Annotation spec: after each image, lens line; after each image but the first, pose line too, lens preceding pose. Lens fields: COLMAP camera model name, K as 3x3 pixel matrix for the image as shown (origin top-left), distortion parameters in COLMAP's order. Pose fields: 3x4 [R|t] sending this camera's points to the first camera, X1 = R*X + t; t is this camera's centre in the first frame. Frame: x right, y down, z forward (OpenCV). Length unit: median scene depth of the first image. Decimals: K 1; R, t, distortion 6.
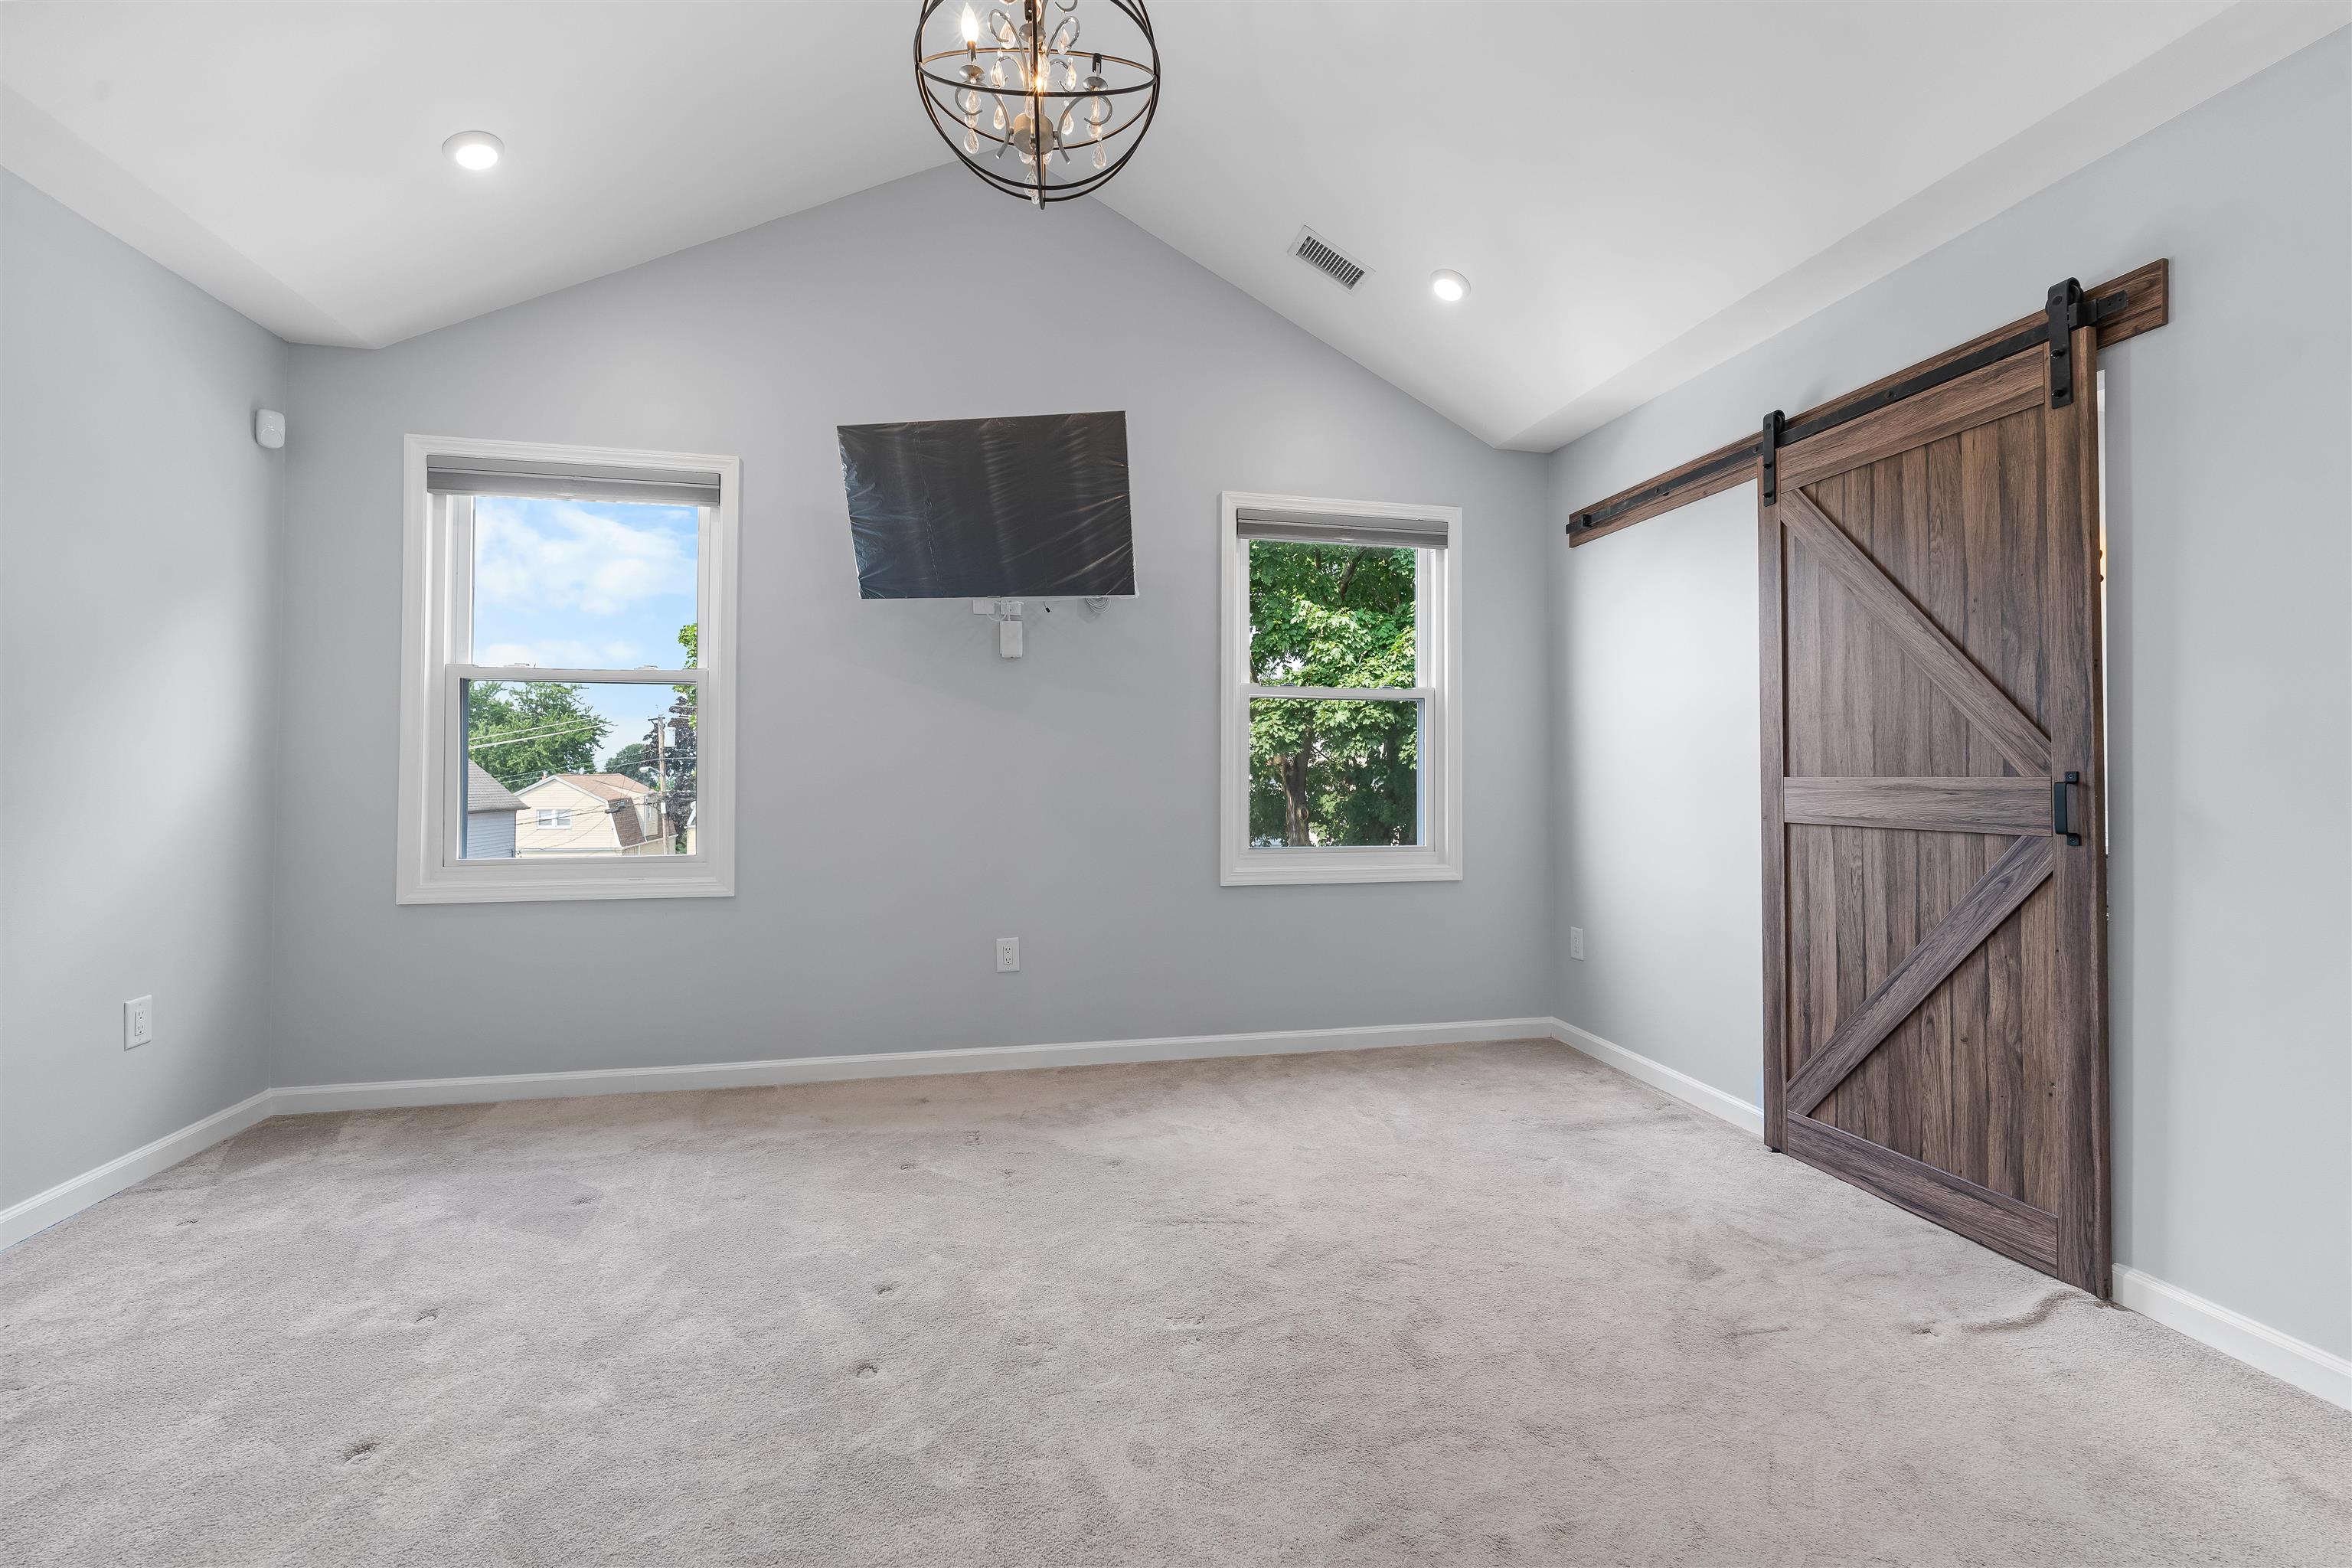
lens RADIAL K [[961.3, 0, 1178.0], [0, 961.3, 764.4], [0, 0, 1]] dist [-0.000529, -0.000393]
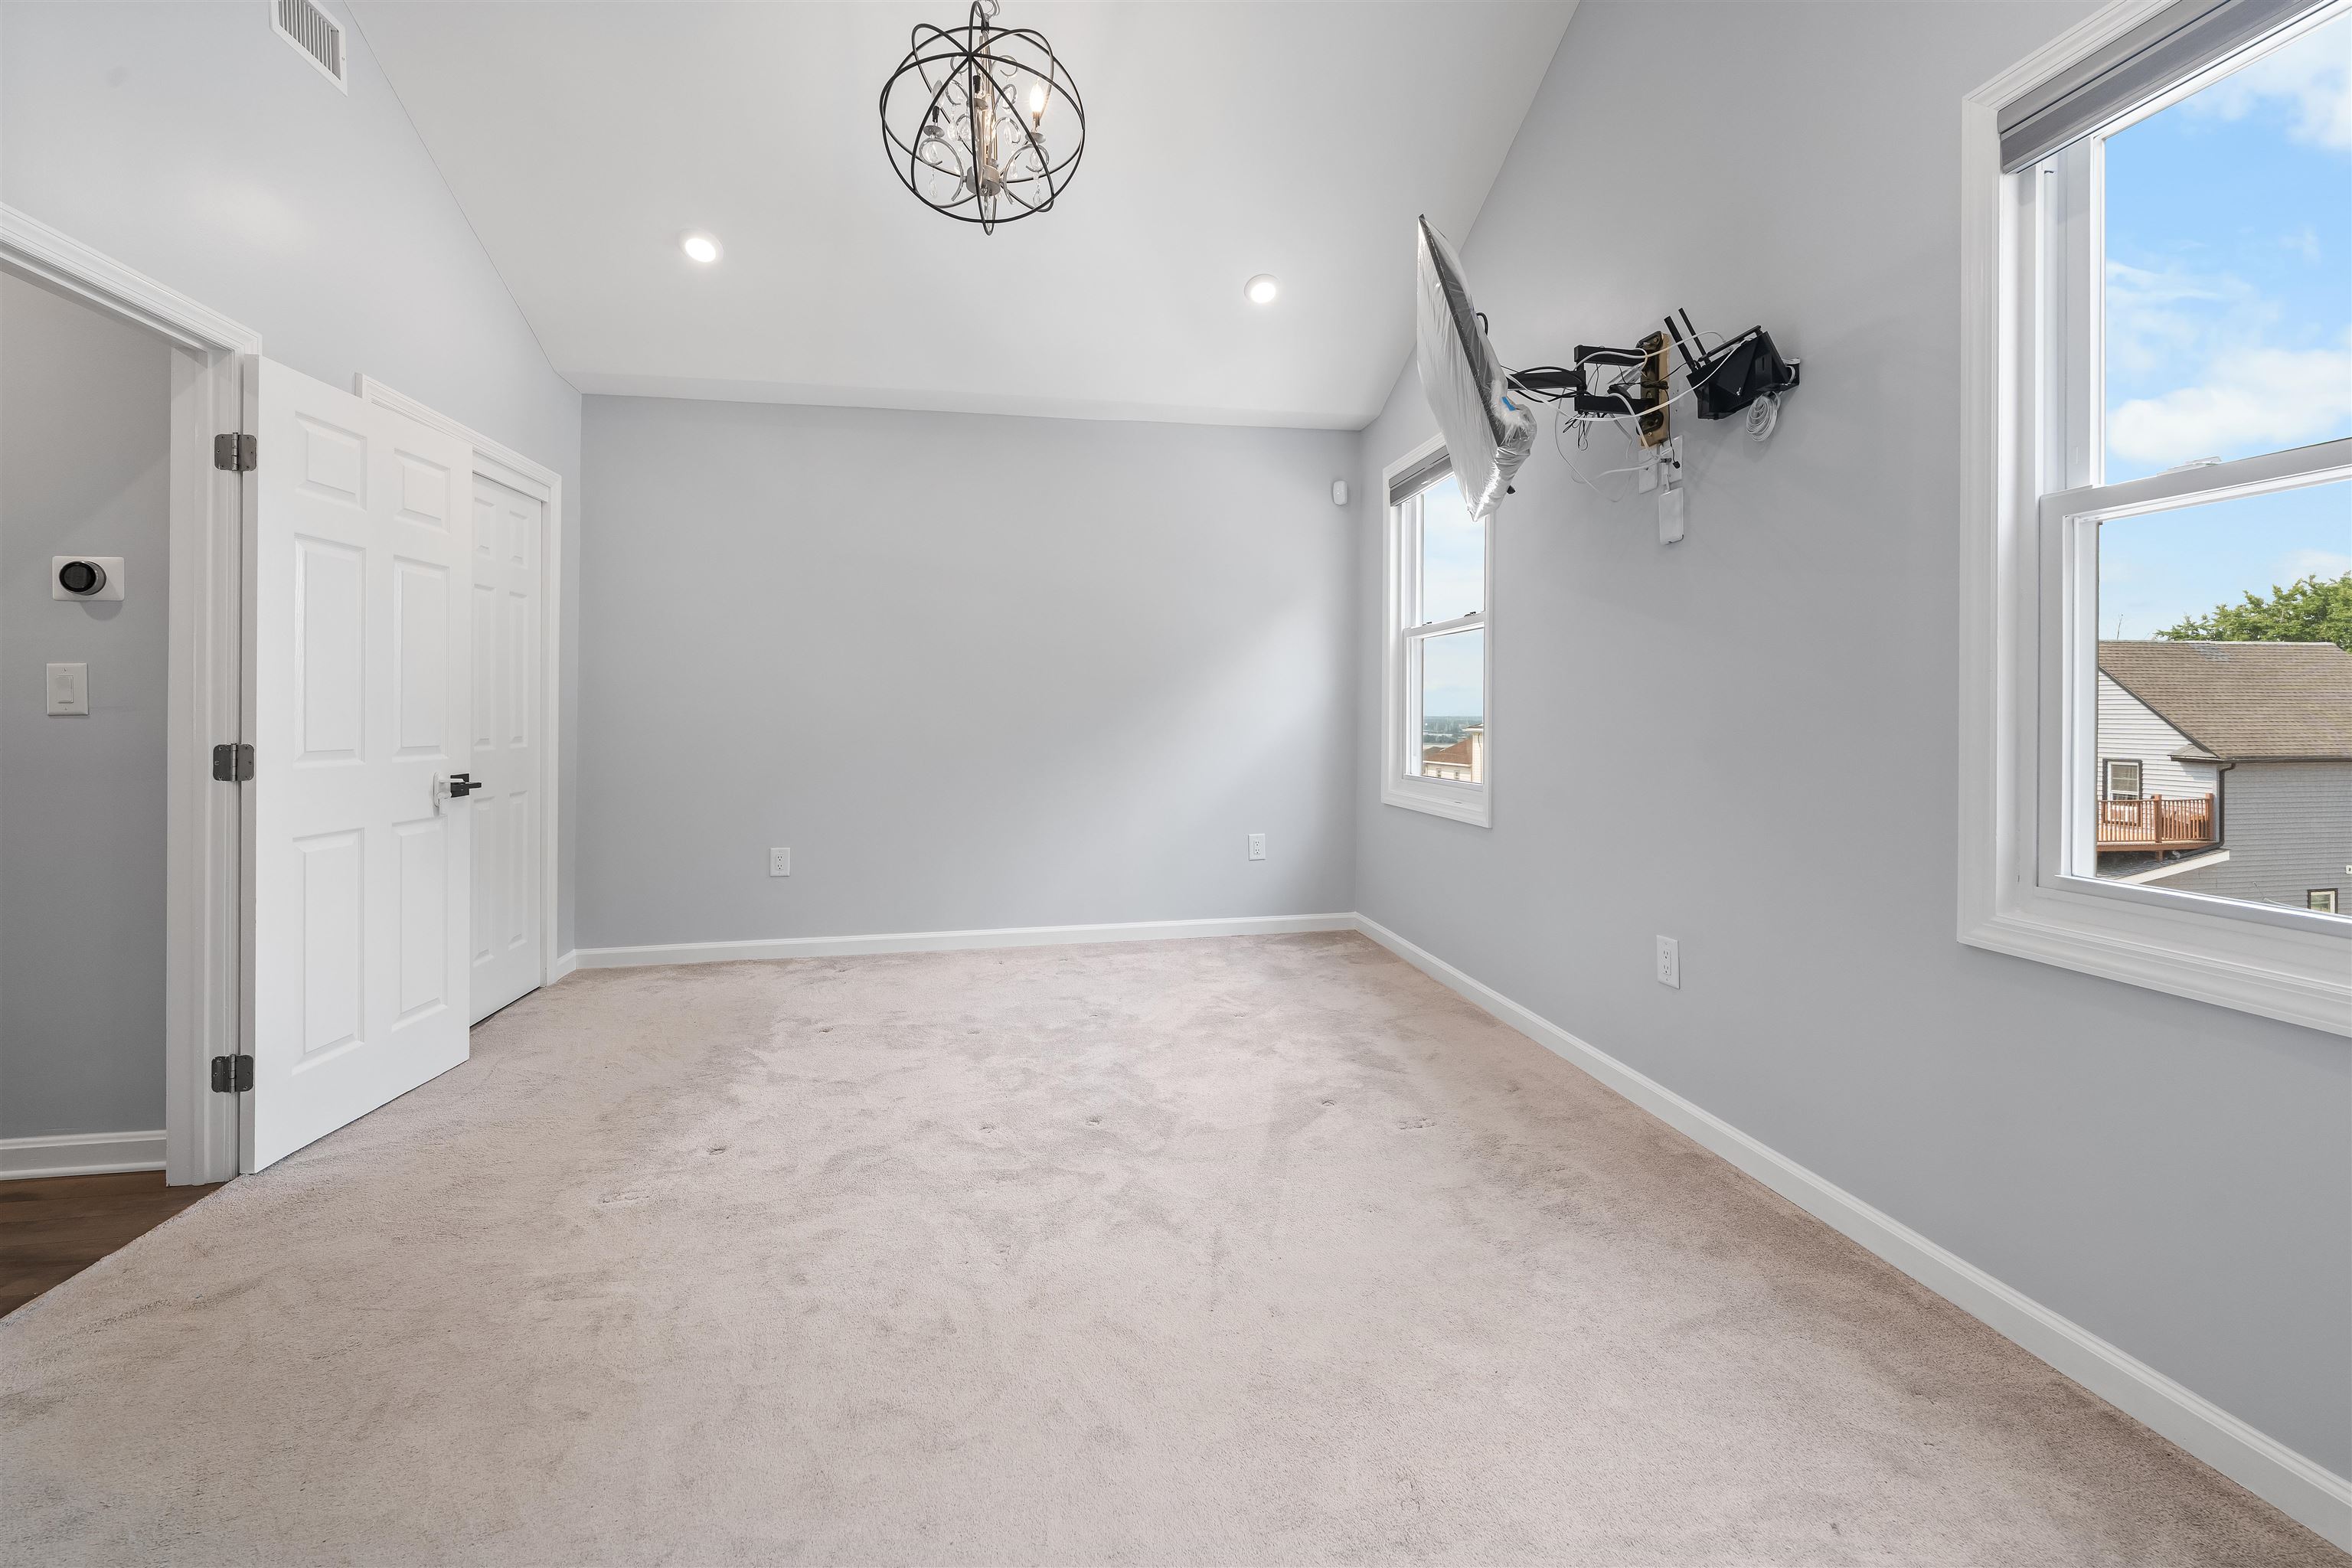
lens RADIAL K [[970.9, 0, 1175.0], [0, 970.9, 708.0], [0, 0, 1]] dist [-0.000152, -0.000177]
pose [[-0.037309, -0.003790, -0.999297, 0.716364], [0.015673, 0.999868, -0.004377, 0.010683], [0.999181, -0.015825, -0.037245, 0.863930]]
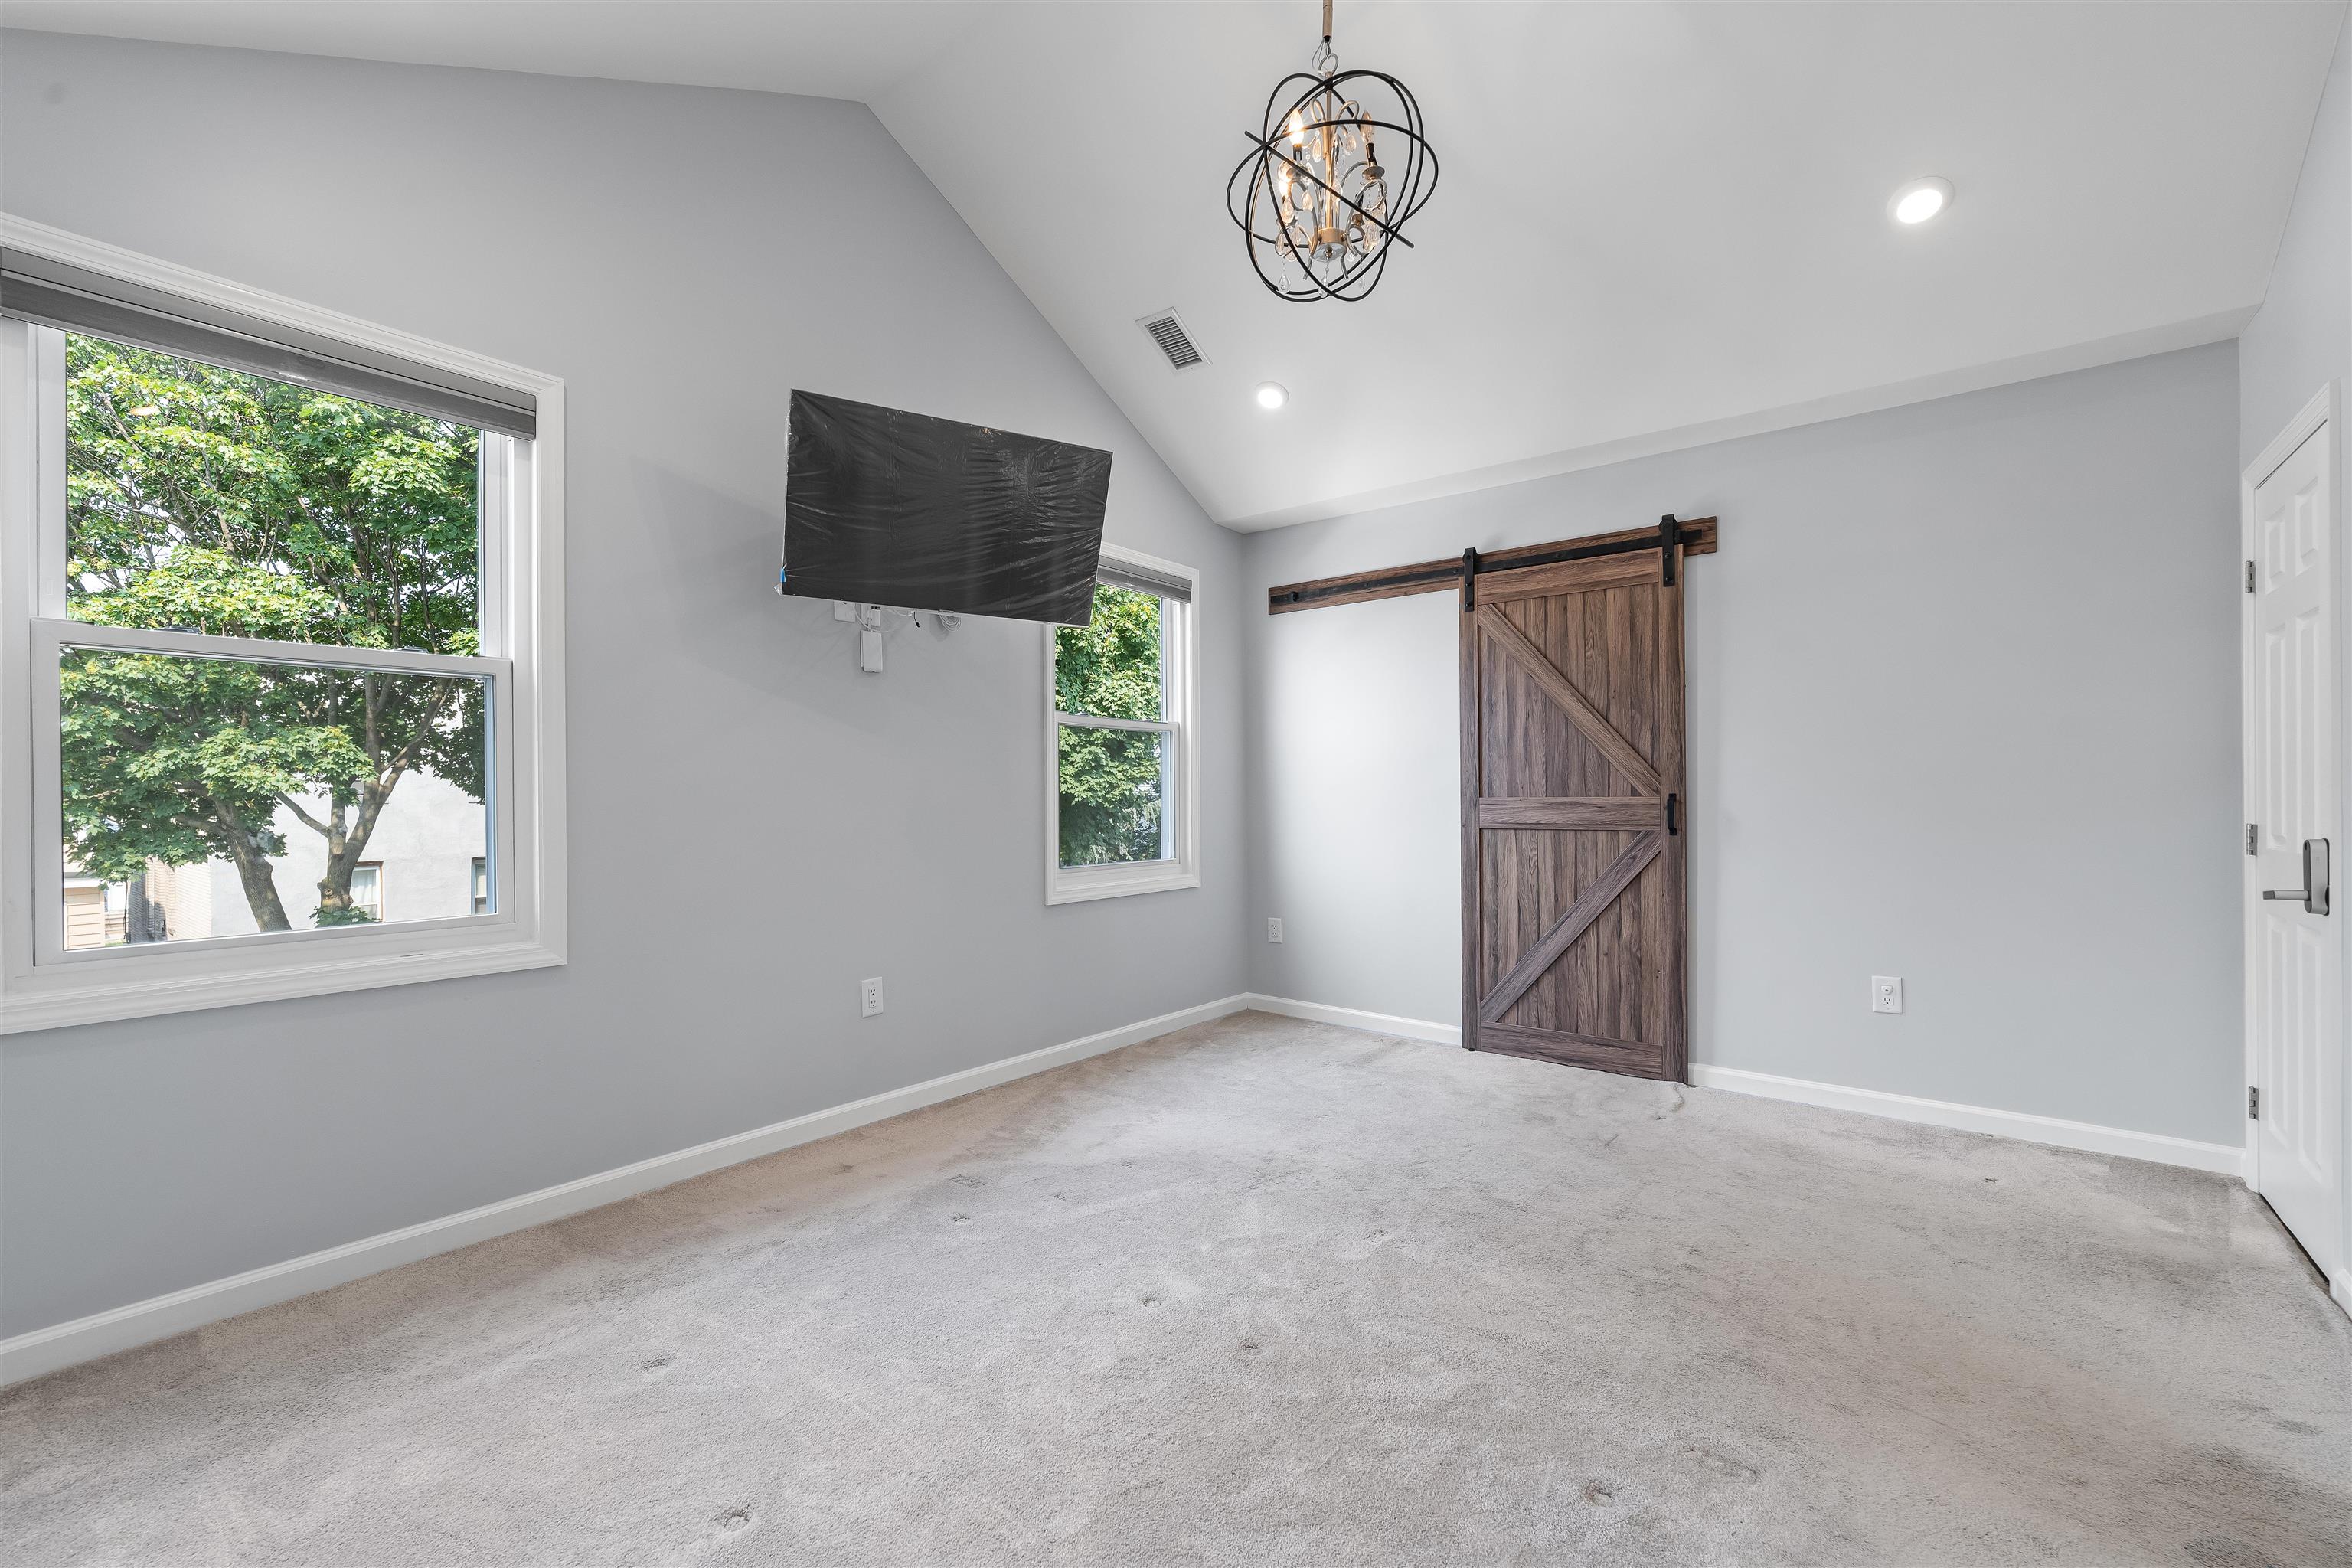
lens RADIAL K [[970.9, 0, 1167.4], [0, 970.9, 799.9], [0, 0, 1]] dist [0.000697, -0.000636]
pose [[0.781290, -0.007839, 0.624119, -0.690777], [-0.001267, 0.999899, 0.014144, -0.003688], [-0.624167, -0.011842, 0.781202, 0.134583]]
